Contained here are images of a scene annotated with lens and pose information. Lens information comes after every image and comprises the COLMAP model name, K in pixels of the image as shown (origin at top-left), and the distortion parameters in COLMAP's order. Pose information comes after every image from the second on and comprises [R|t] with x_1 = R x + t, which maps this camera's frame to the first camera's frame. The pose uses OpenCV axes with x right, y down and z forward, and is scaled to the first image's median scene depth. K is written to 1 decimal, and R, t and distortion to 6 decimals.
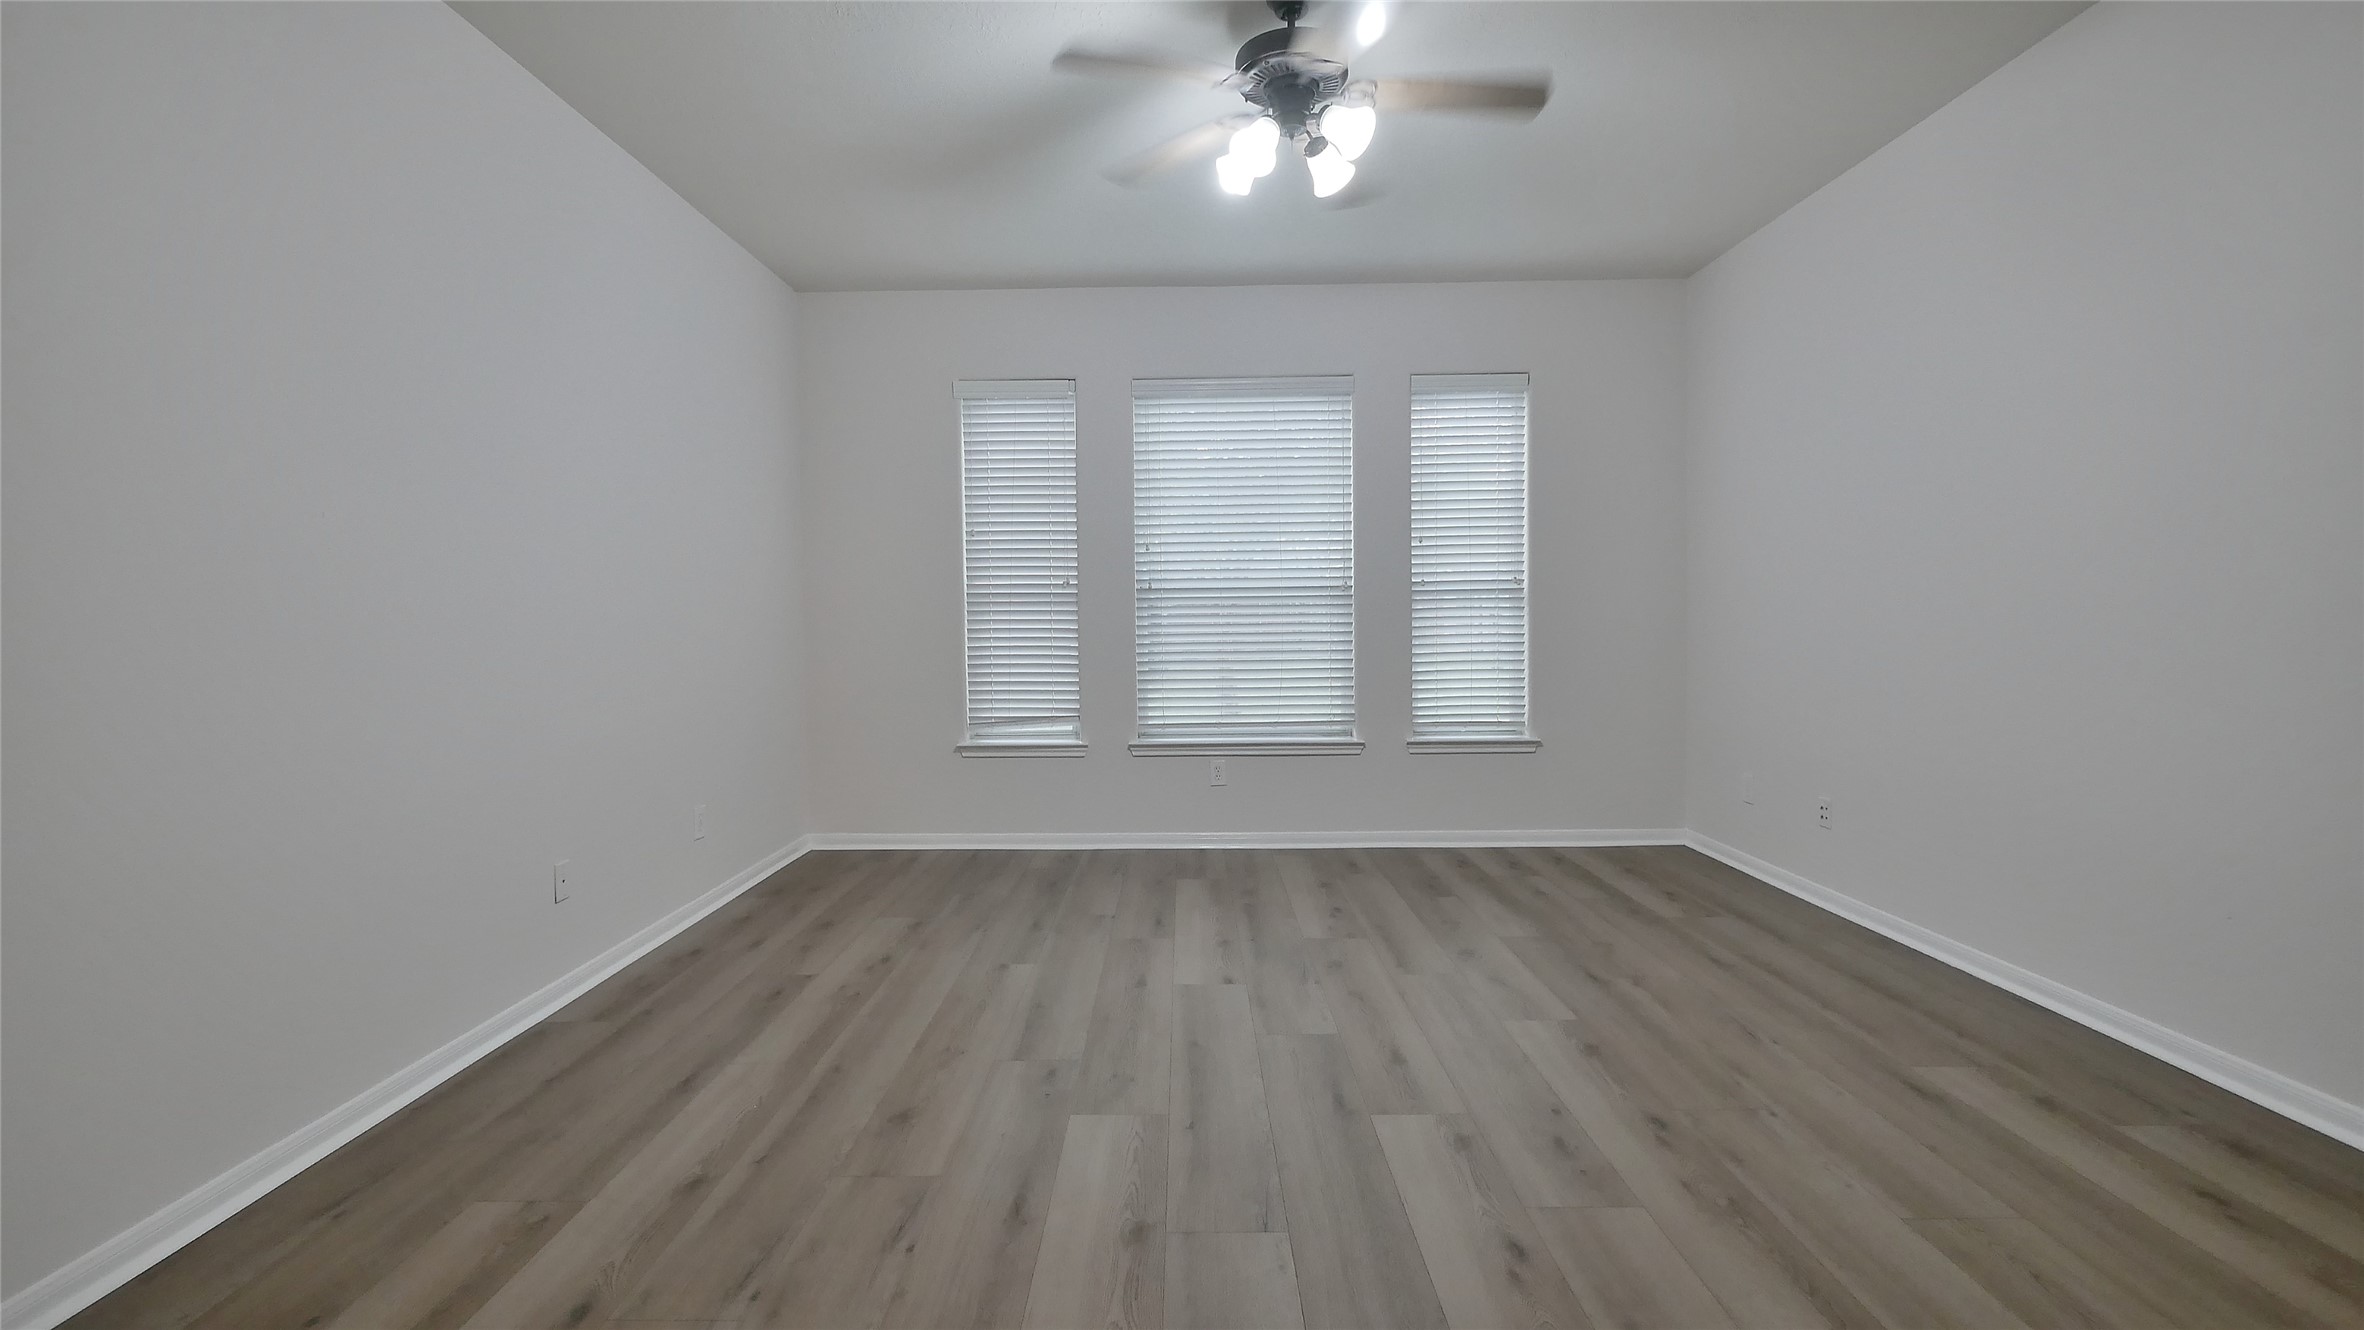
lens RADIAL K [[975.3, 0, 1197.9], [0, 975.3, 665.5], [0, 0, 1]] dist [-0.010039, 0.001284]
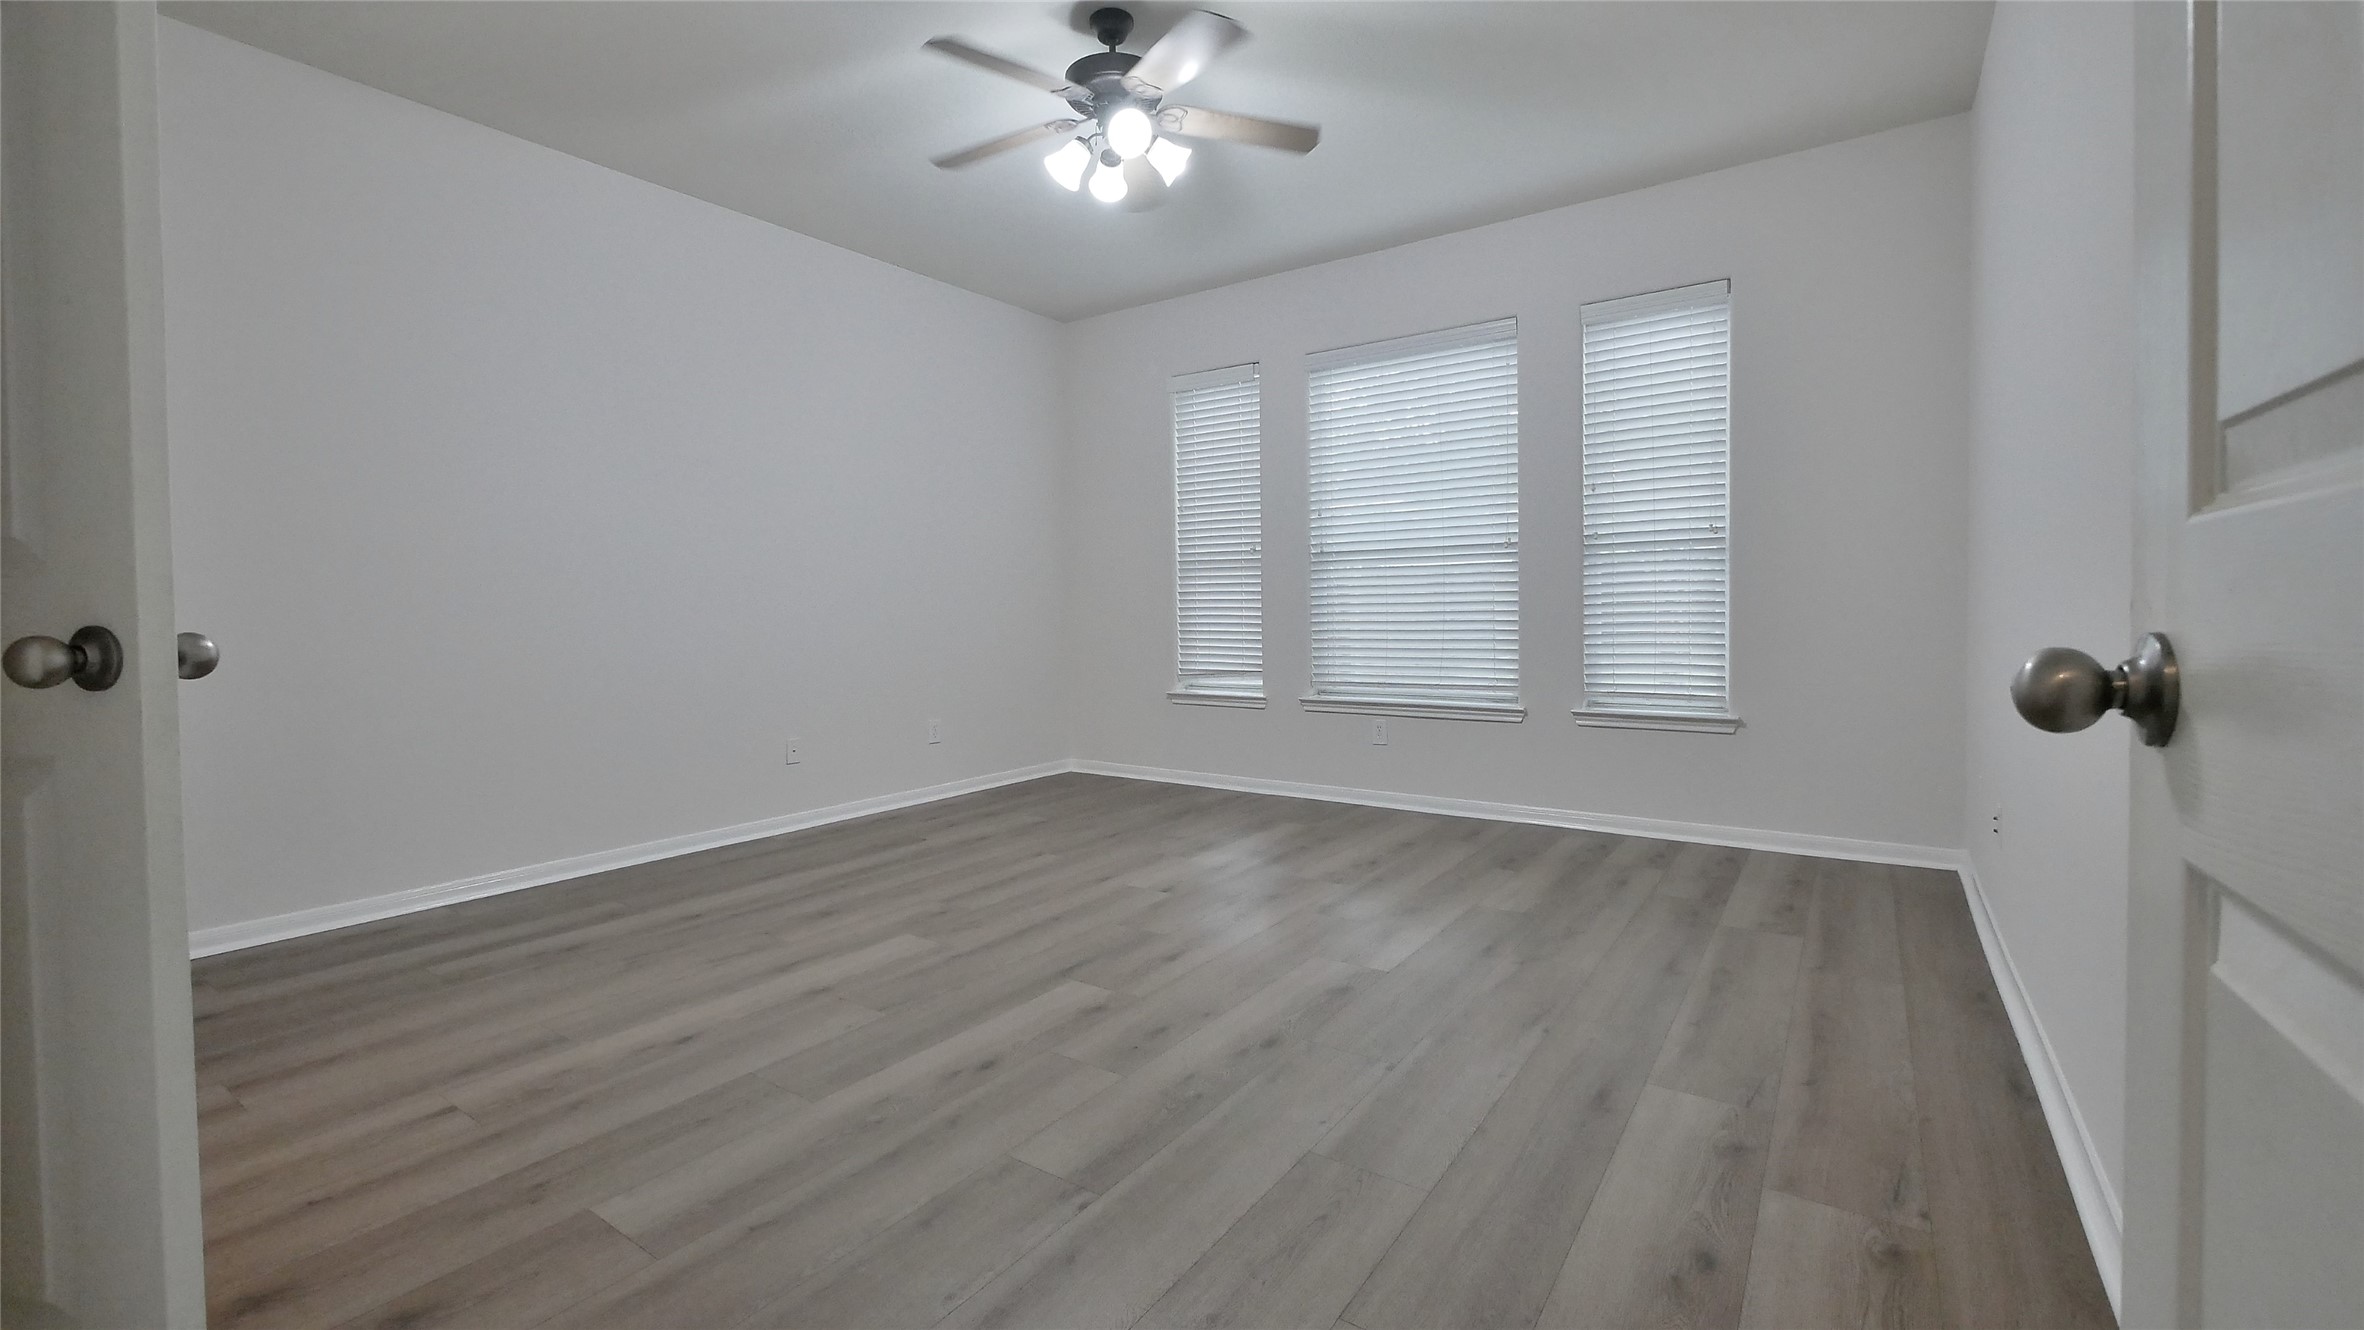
lens RADIAL K [[975.3, 0, 1168.9], [0, 975.3, 650.2], [0, 0, 1]] dist [-0.010039, 0.001284]
pose [[0.828424, 0.024461, -0.559567, 0.407822], [-0.024180, 0.999676, 0.007901, 0.022766], [0.559580, 0.006985, 0.828747, 0.038657]]
